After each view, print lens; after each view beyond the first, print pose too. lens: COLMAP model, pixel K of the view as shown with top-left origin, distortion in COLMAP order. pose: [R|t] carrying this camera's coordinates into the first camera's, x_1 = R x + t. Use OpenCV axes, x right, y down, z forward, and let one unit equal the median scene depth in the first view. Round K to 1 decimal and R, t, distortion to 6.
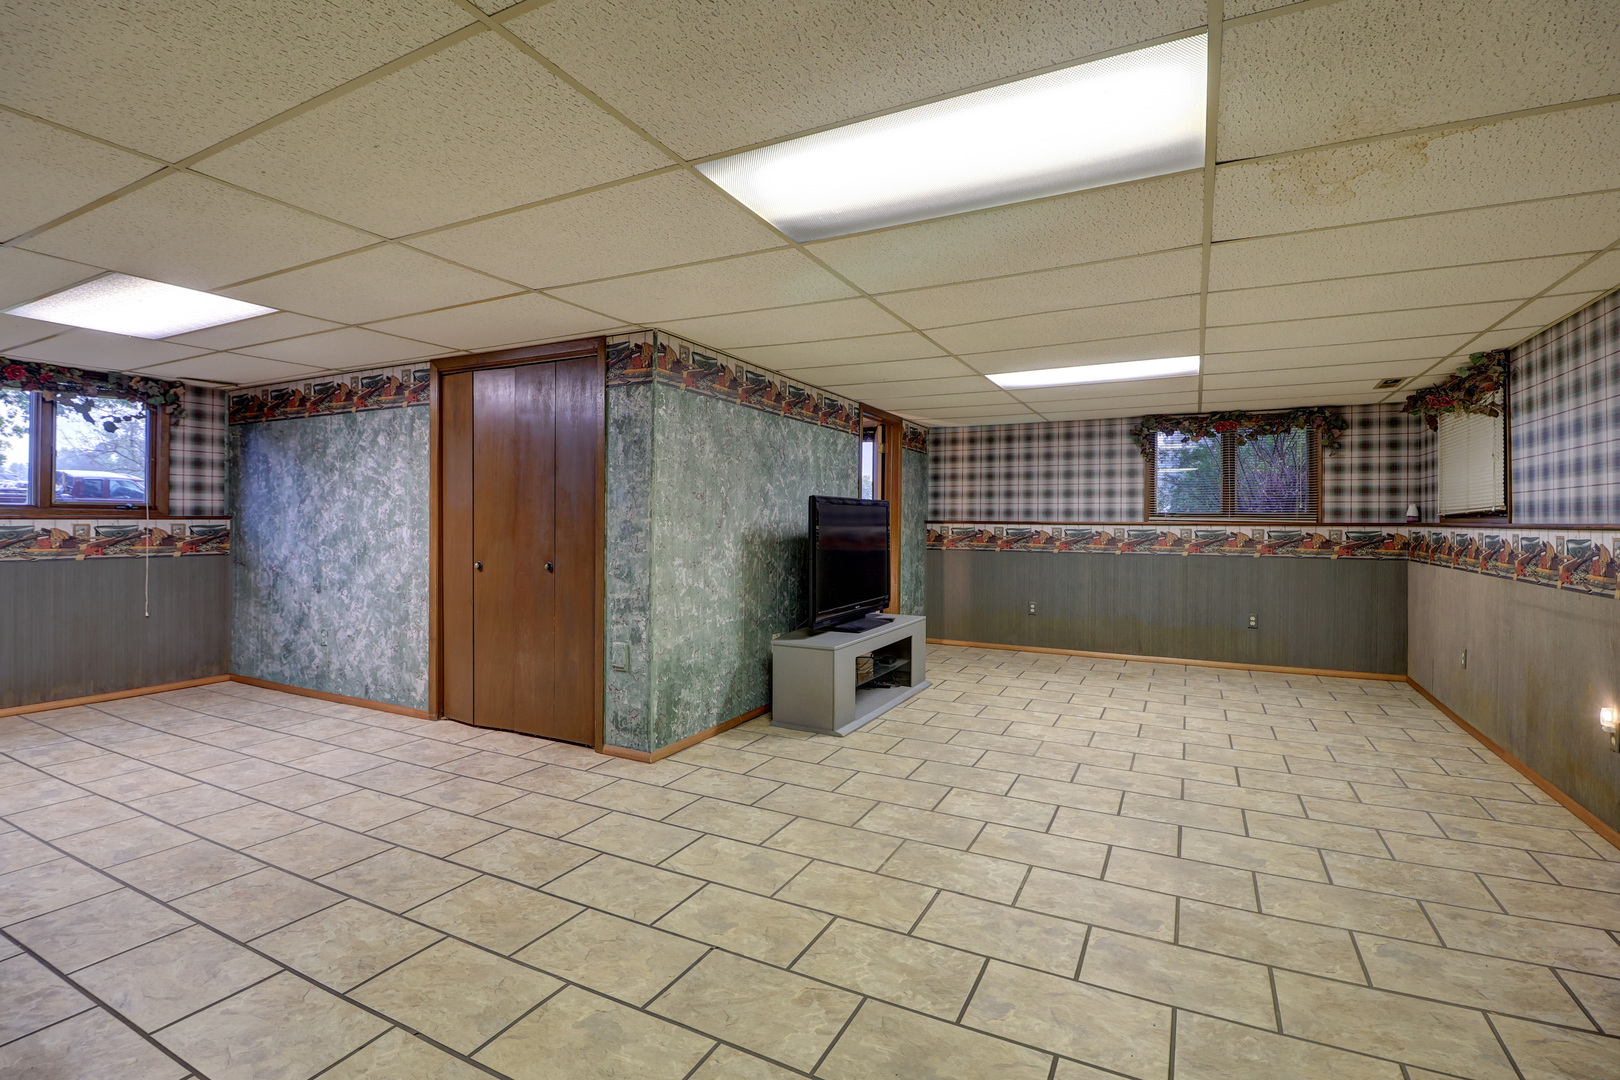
lens RADIAL K [[748.0, 0, 812.8], [0, 748.0, 520.1], [0, 0, 1]] dist [0.003981, -0.015752]
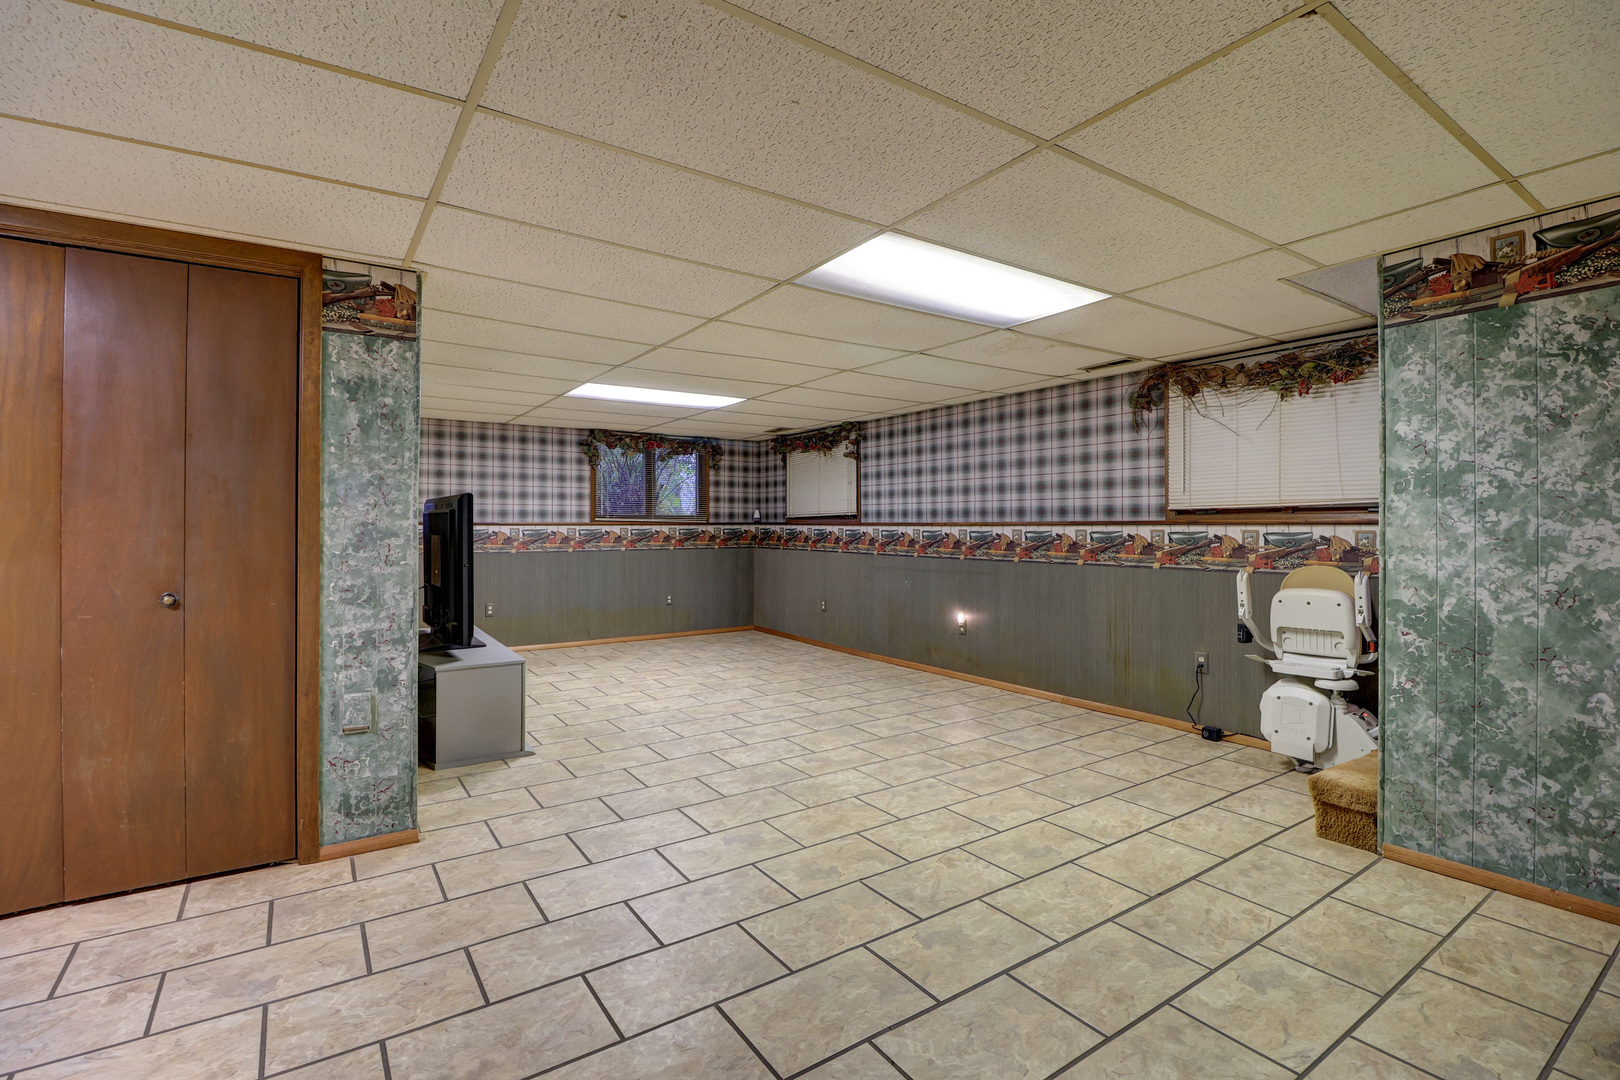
lens RADIAL K [[748.0, 0, 812.8], [0, 748.0, 520.1], [0, 0, 1]] dist [0.003981, -0.015752]
pose [[0.474390, -0.000789, 0.880314, -0.682562], [0.001034, 0.999999, 0.000339, -0.001757], [-0.880314, 0.000749, 0.474390, 0.280679]]
